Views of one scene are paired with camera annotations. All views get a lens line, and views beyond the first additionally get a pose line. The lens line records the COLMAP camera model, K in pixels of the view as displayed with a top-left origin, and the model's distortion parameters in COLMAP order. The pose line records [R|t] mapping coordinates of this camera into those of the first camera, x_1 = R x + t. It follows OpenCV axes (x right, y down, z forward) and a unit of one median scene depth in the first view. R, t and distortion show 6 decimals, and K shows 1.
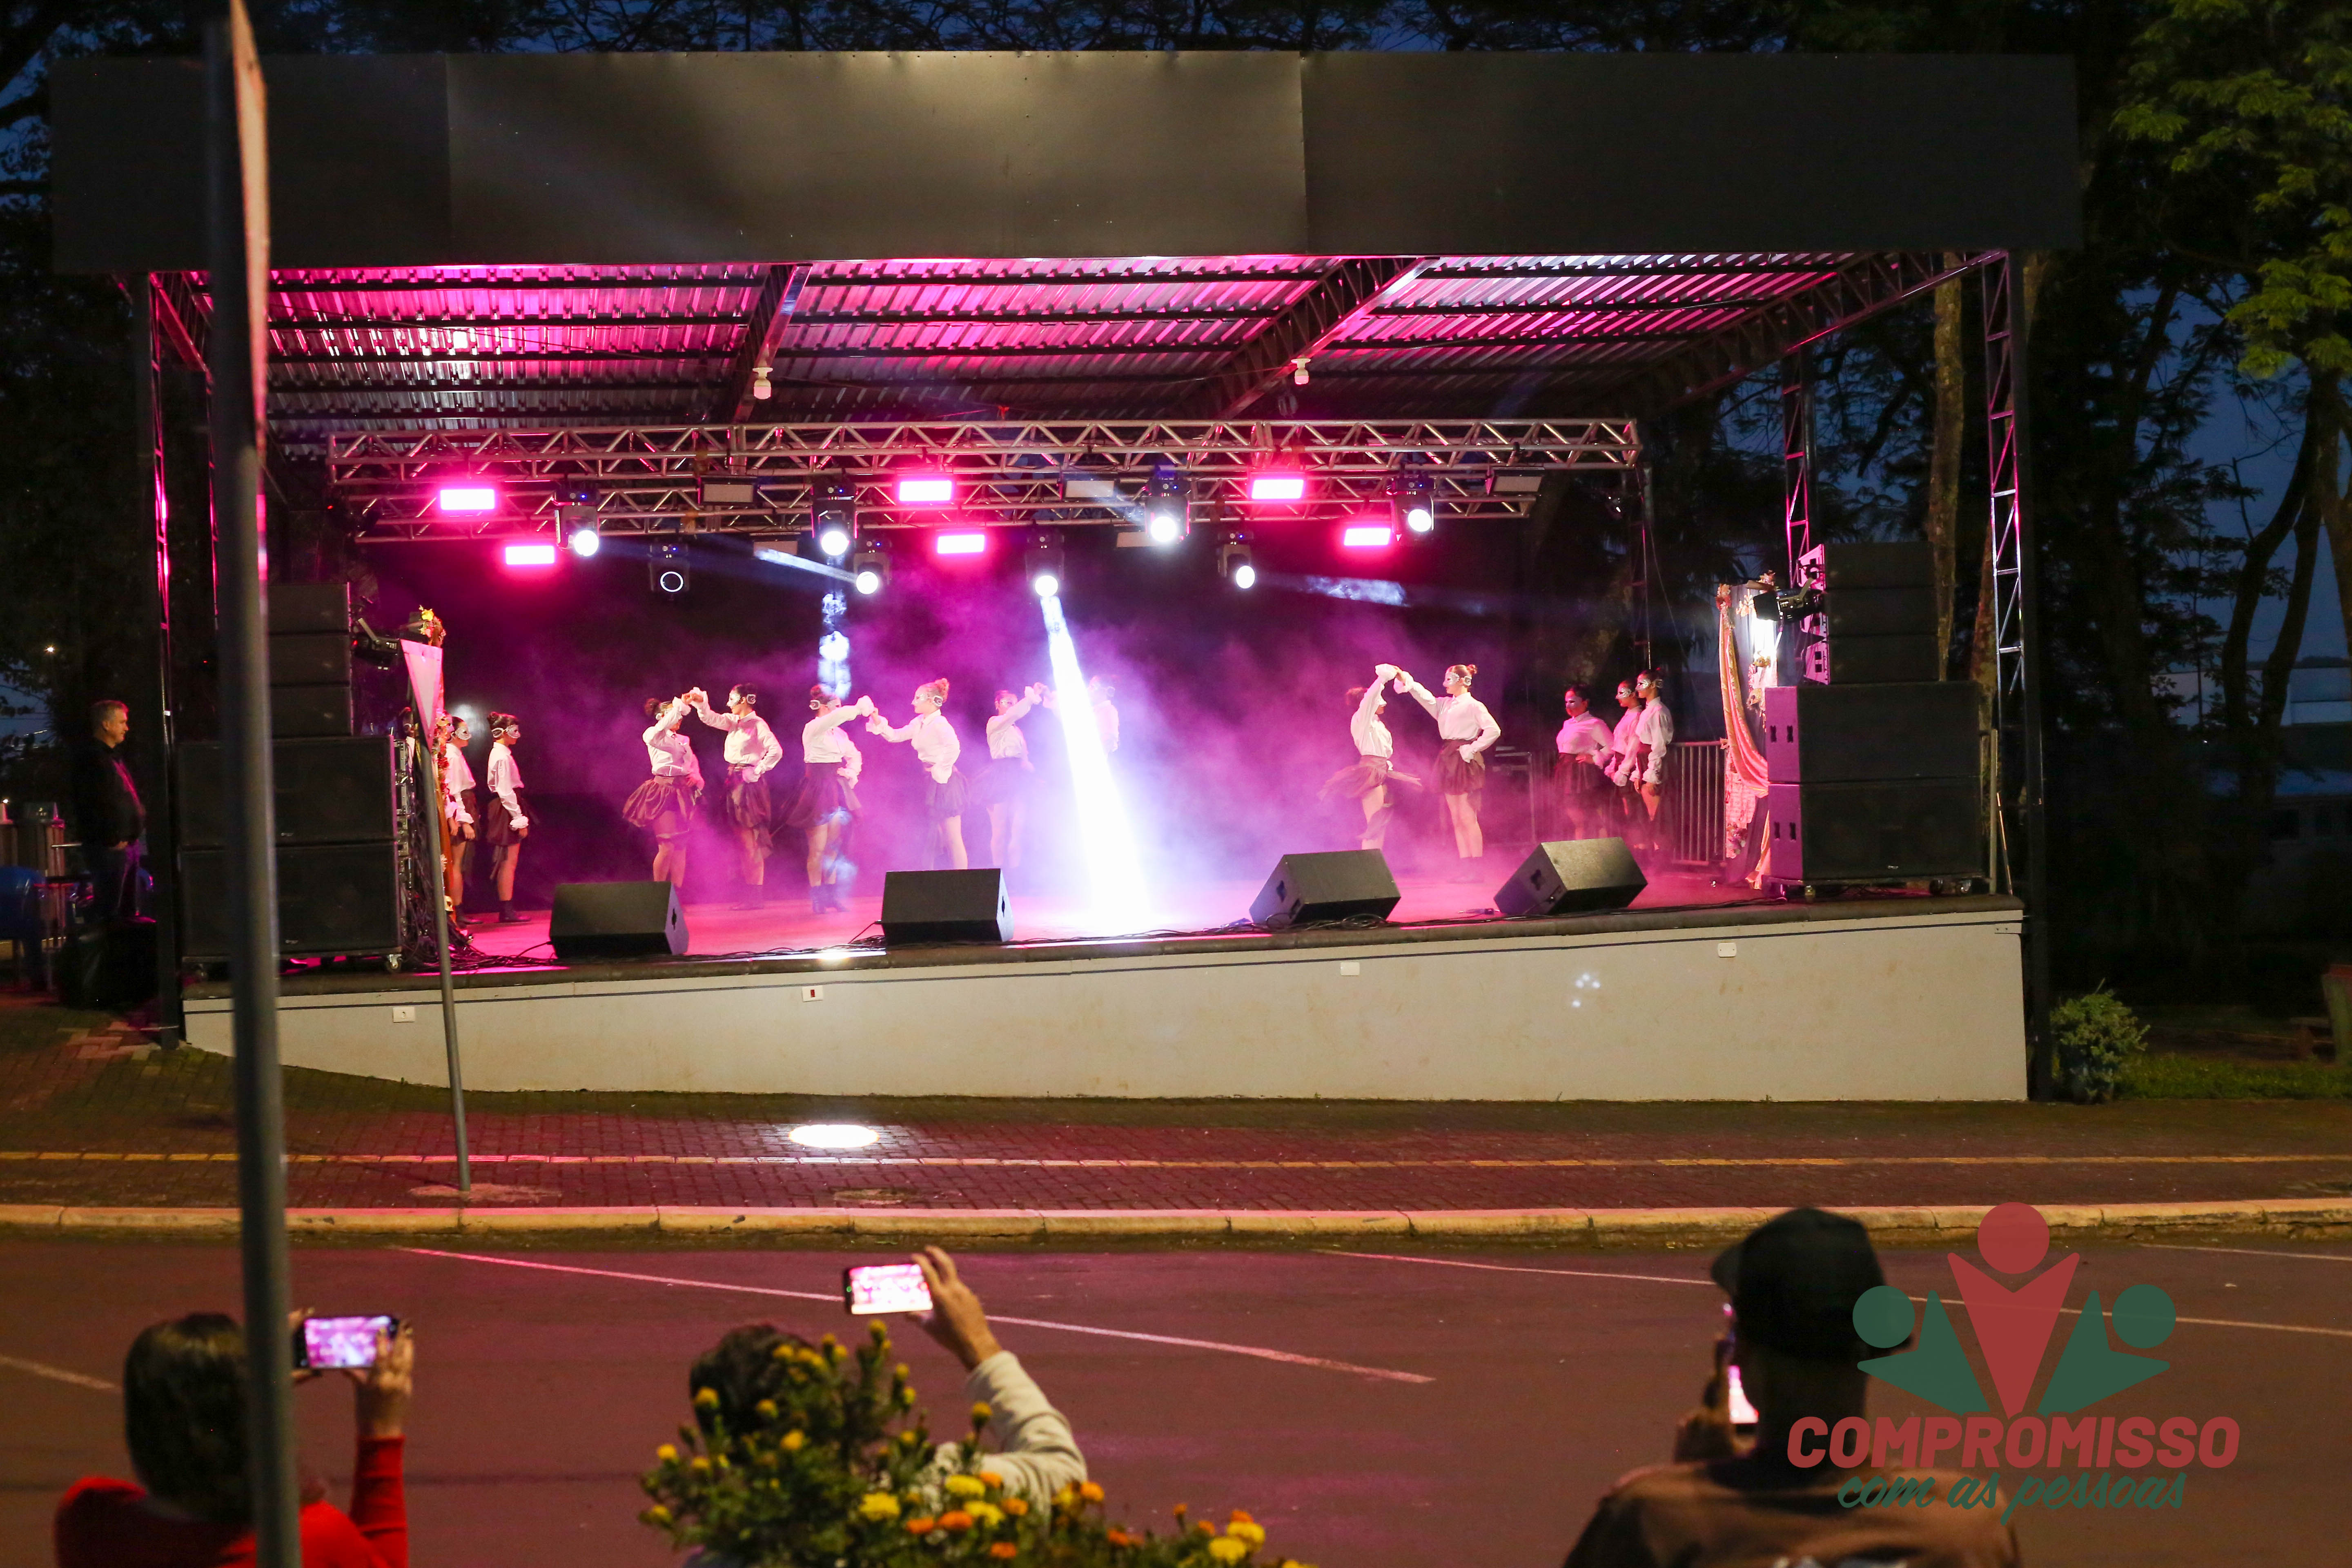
lens RADIAL K [[3368.9, 0, 1176.0], [0, 3368.9, 784.0], [0, 0, 1]] dist [-0.078839, -0.121434]
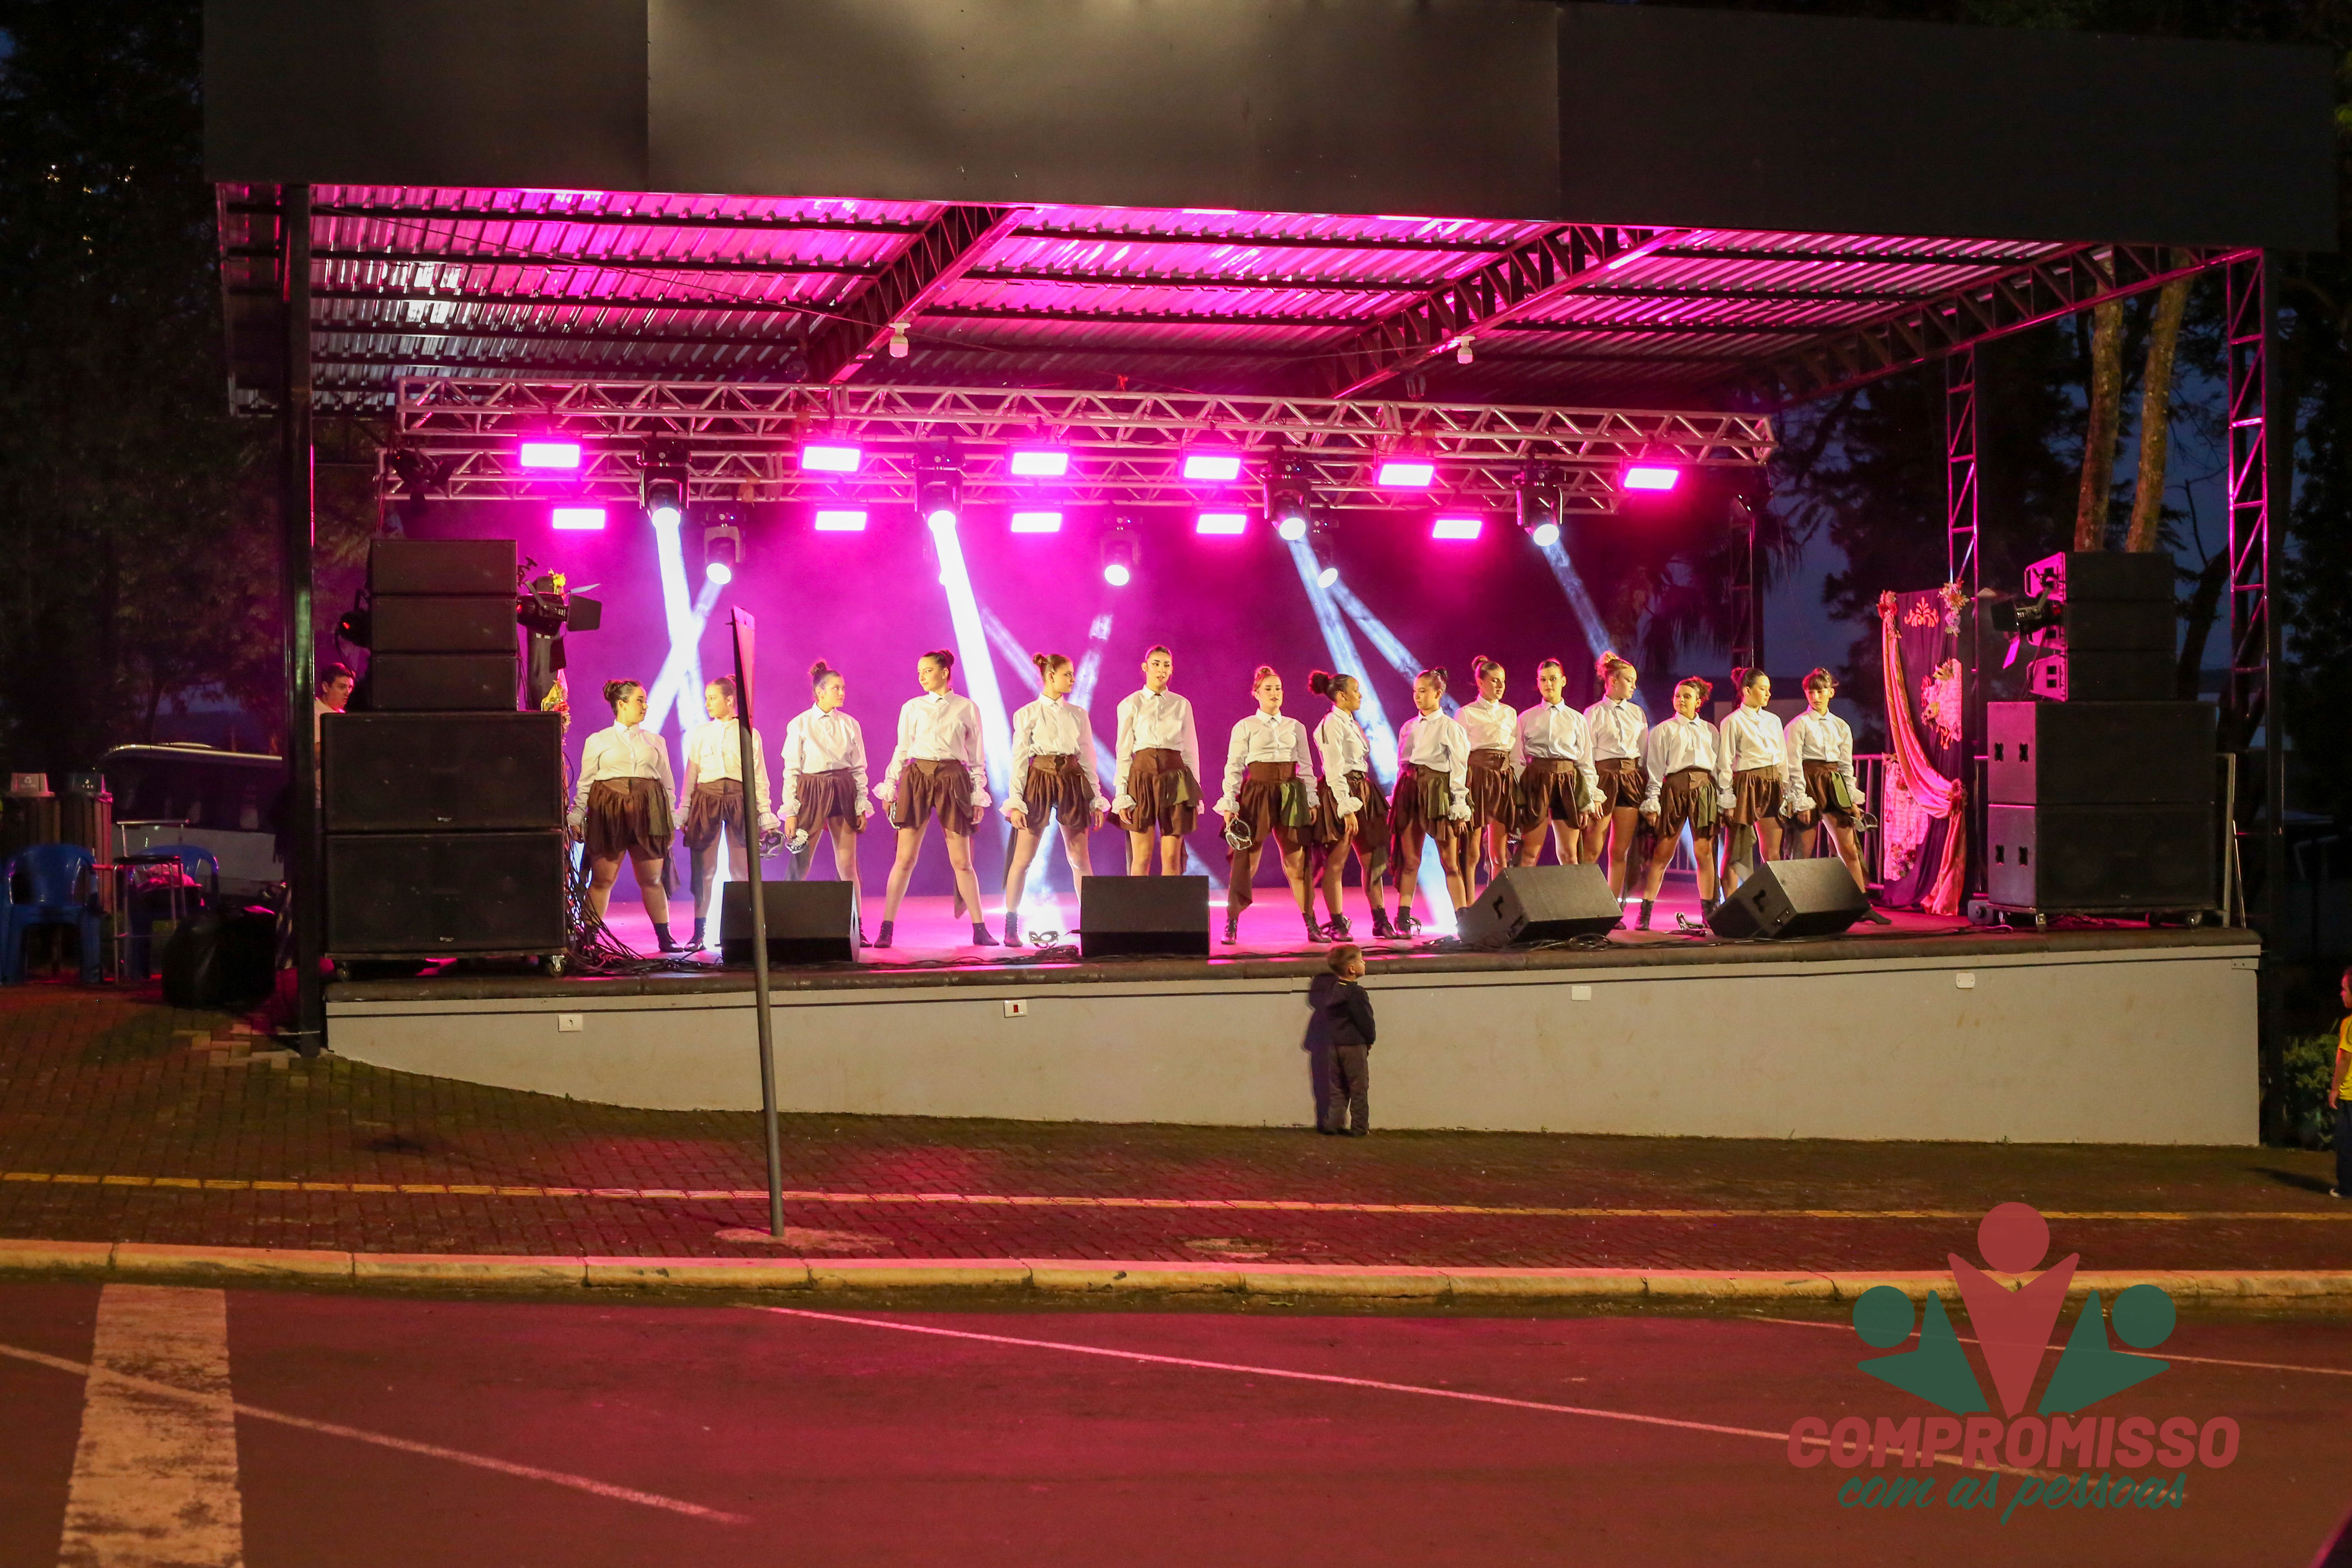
lens RADIAL K [[3377.7, 0, 1176.0], [0, 3377.7, 784.0], [0, 0, 1]] dist [-0.080545, -0.114729]
pose [[0.996564, 0.026859, 0.078350, -0.127427], [-0.026994, 0.999635, 0.000658, -0.000281], [-0.078303, -0.002771, 0.996926, 0.079031]]
